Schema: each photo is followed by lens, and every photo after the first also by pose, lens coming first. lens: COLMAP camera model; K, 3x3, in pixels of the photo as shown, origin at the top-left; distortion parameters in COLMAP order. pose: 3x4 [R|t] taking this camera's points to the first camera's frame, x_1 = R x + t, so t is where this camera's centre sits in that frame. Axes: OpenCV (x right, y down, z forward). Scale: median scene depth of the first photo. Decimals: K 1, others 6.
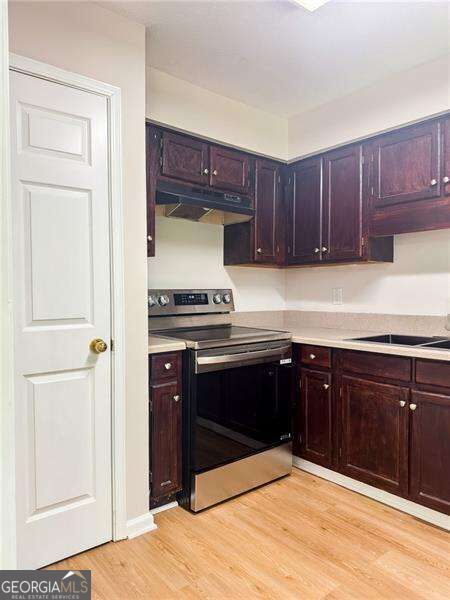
lens RADIAL K [[425.3, 0, 224.2], [0, 425.3, 299.0], [0, 0, 1]] dist [0.025470, -0.059649]
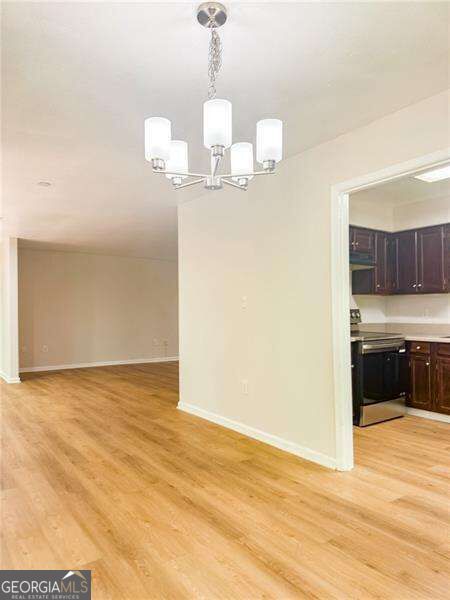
lens RADIAL K [[425.3, 0, 221.9], [0, 425.3, 301.2], [0, 0, 1]] dist [0.025470, -0.059649]
pose [[0.996746, -0.005399, -0.080421, -0.435658], [0.002292, 0.999249, -0.038674, 0.008834], [0.080570, 0.038363, 0.996010, -0.787444]]
